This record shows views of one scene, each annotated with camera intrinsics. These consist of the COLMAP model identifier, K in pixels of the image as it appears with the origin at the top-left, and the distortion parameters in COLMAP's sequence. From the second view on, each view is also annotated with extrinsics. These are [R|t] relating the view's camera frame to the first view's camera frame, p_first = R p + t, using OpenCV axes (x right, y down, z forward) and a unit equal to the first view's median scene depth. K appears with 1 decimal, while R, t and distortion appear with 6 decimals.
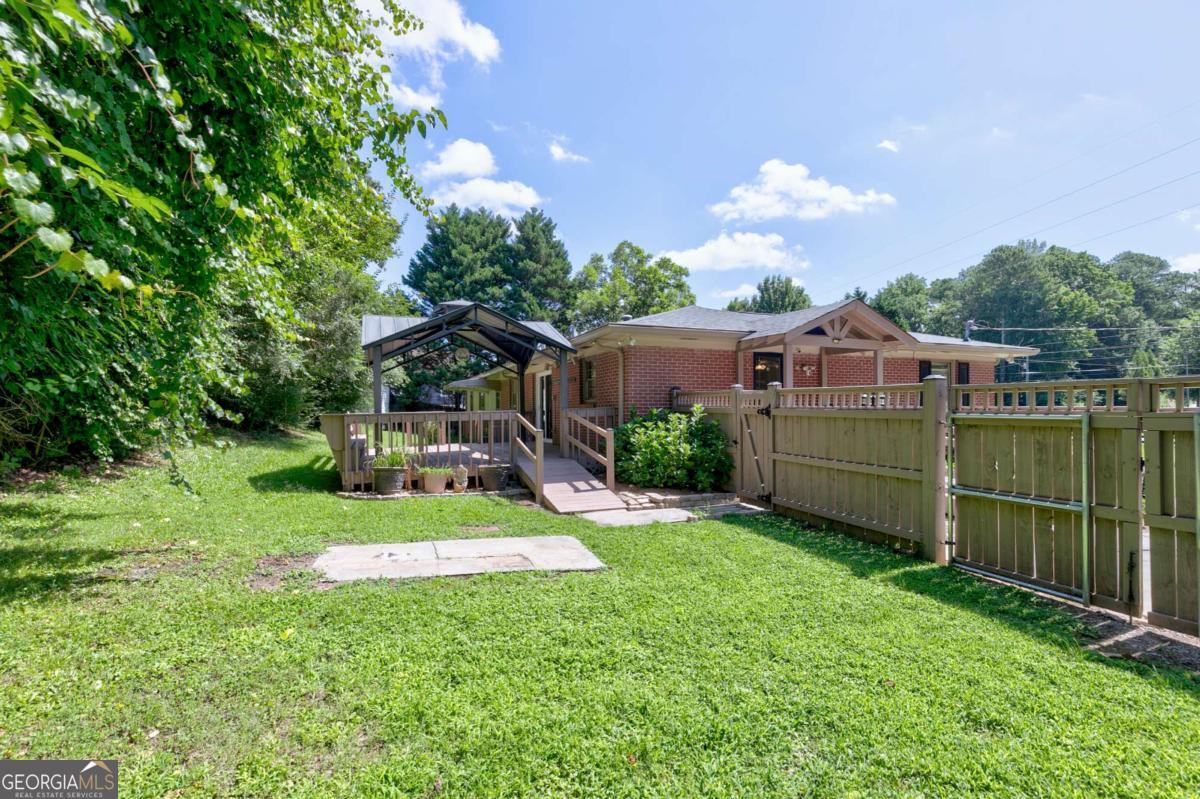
lens RADIAL K [[539.6, 0, 598.7], [0, 539.6, 407.8], [0, 0, 1]] dist [0.001863, -0.001130]
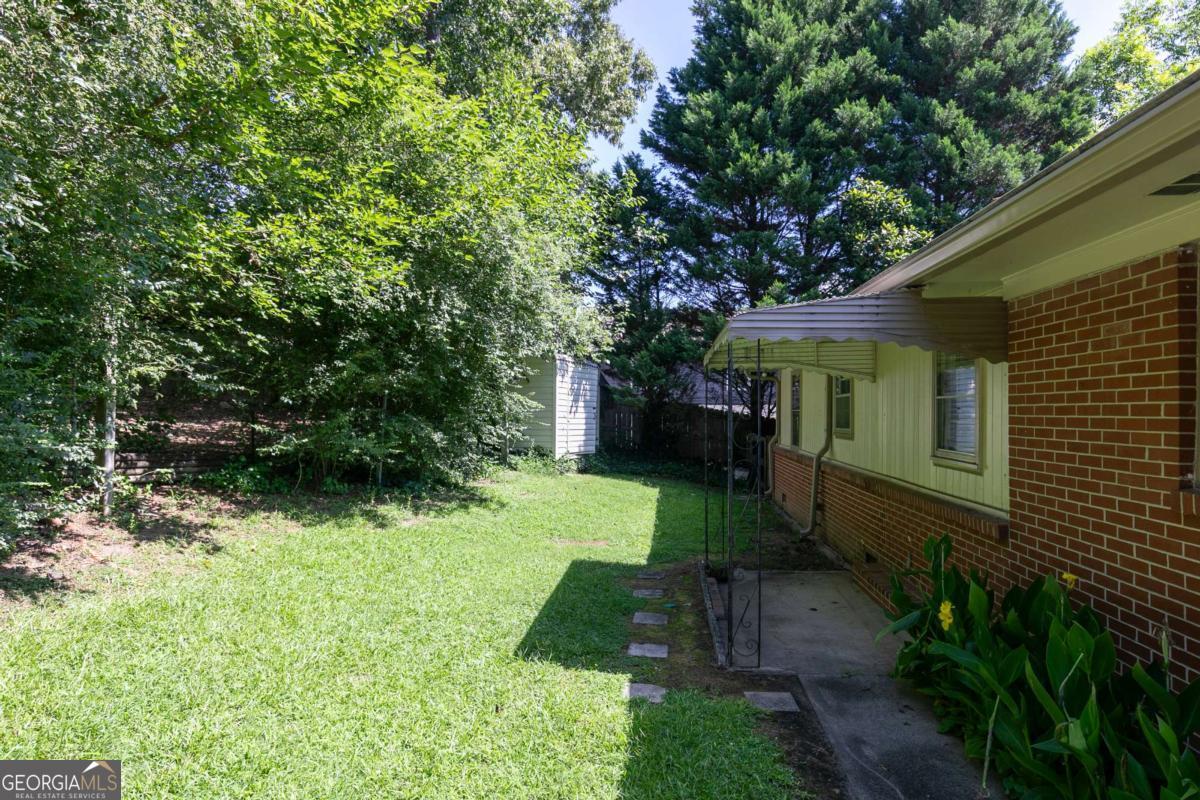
lens RADIAL K [[676.2, 0, 597.0], [0, 676.2, 408.9], [0, 0, 1]] dist [0.014542, -0.001927]
pose [[0.883622, 0.012030, -0.468047, -0.126440], [-0.008552, 0.999918, 0.009555, -0.010512], [0.468123, -0.004440, 0.883652, 0.483745]]
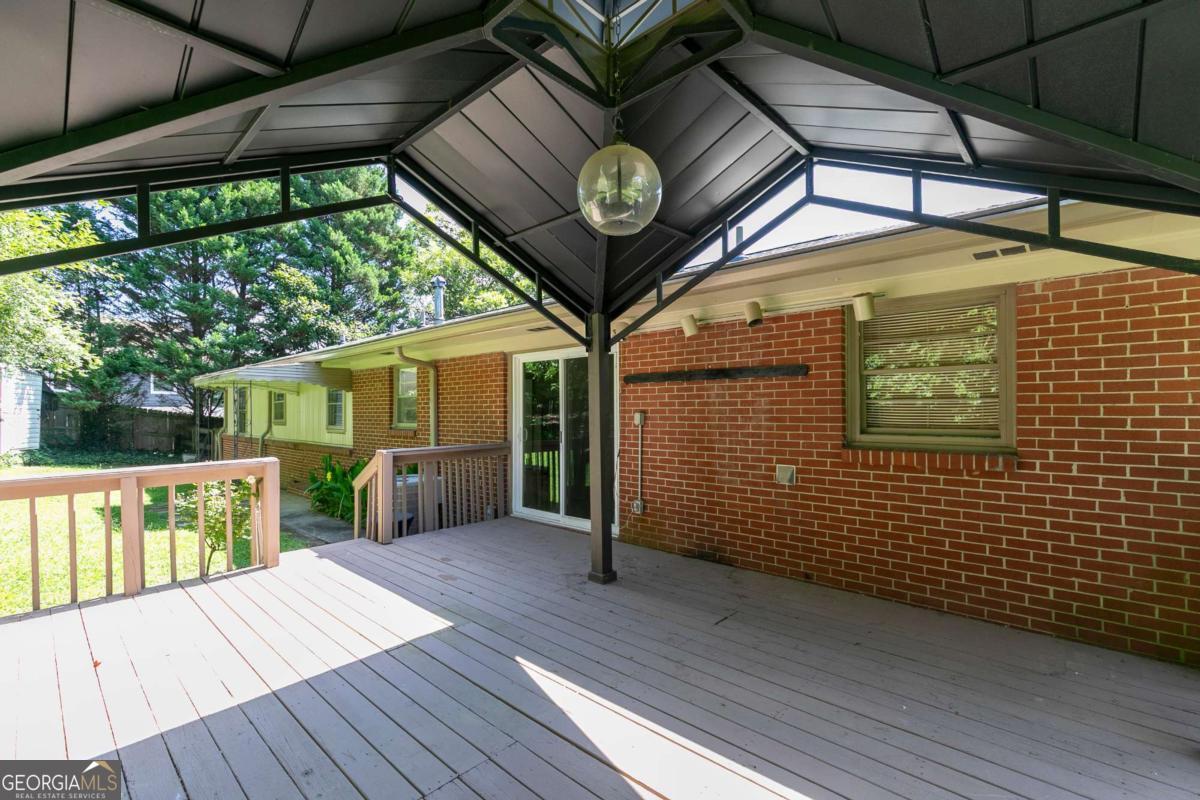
lens RADIAL K [[539.6, 0, 606.1], [0, 539.6, 405.2], [0, 0, 1]] dist [0.001863, -0.001130]
pose [[0.905535, 0.008574, 0.424184, -0.116542], [-0.006687, 0.999960, -0.005936, -0.010942], [-0.424218, 0.002539, 0.905557, 0.299124]]
